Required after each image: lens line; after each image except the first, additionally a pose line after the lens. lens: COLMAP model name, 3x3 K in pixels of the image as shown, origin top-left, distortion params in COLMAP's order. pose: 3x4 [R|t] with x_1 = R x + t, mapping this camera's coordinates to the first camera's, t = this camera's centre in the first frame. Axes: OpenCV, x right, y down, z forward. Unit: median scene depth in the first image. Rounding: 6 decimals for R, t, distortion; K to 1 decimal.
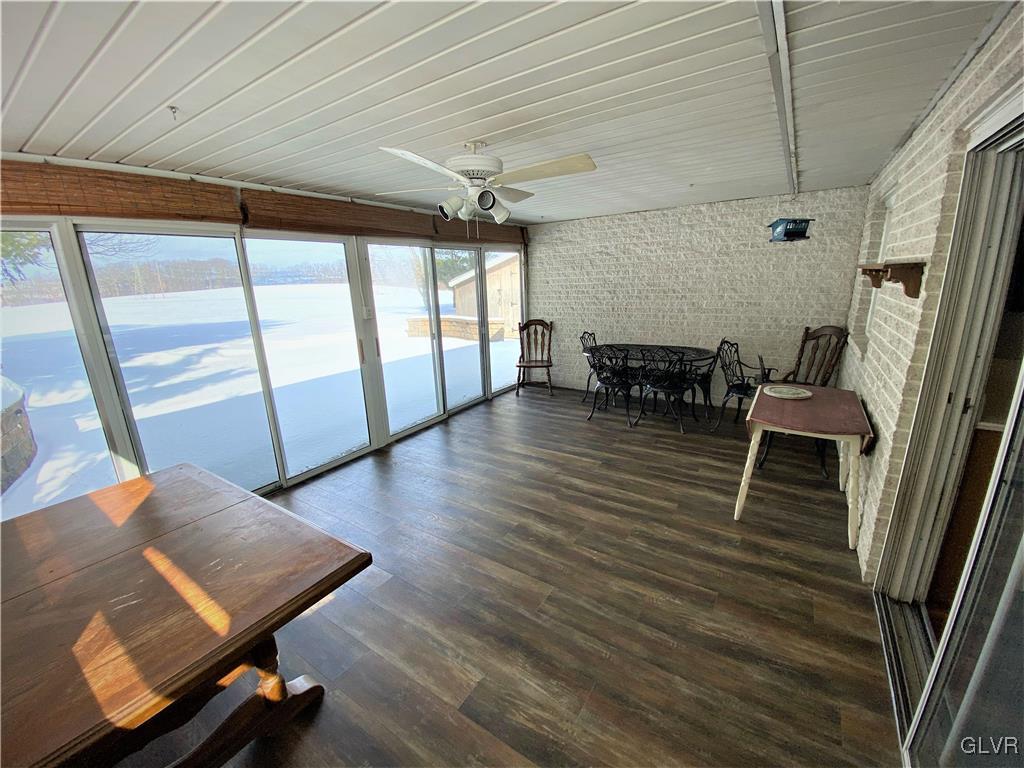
lens RADIAL K [[413.1, 0, 509.0], [0, 413.1, 382.4], [0, 0, 1]] dist [0.012197, -0.012446]
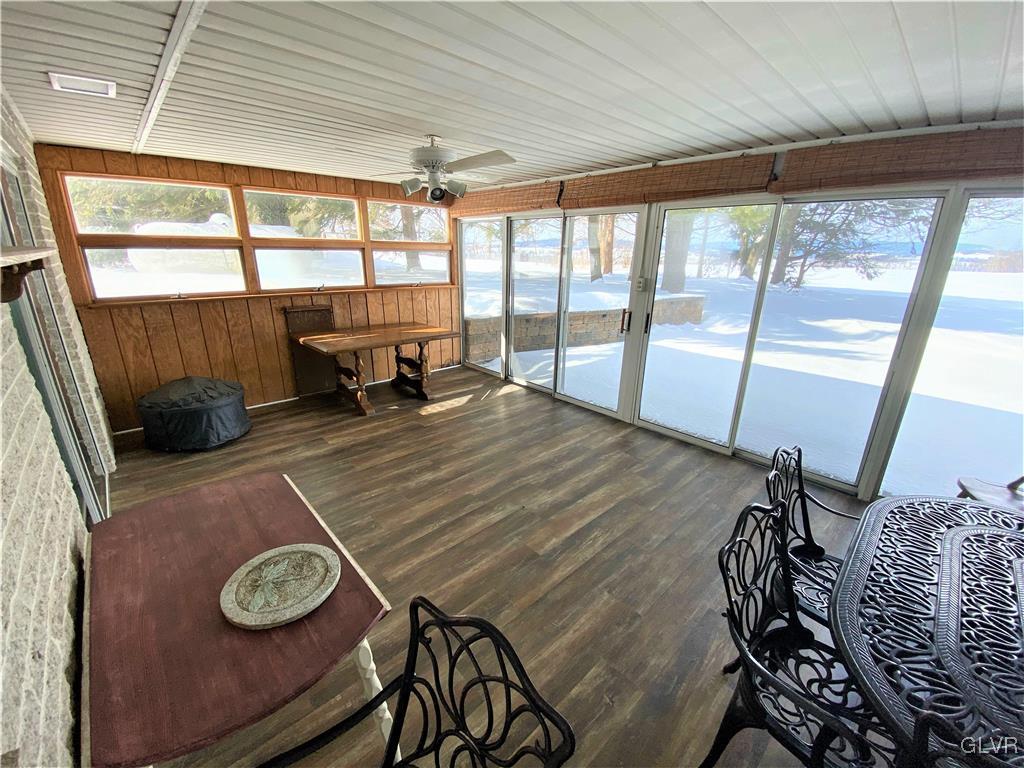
lens RADIAL K [[413.1, 0, 507.7], [0, 413.1, 381.9], [0, 0, 1]] dist [0.012197, -0.012446]
pose [[-0.220904, 0.331708, -0.917154, 0.784044], [-0.247159, 0.890648, 0.381652, -0.293530], [0.943458, 0.310992, -0.114763, 1.009327]]
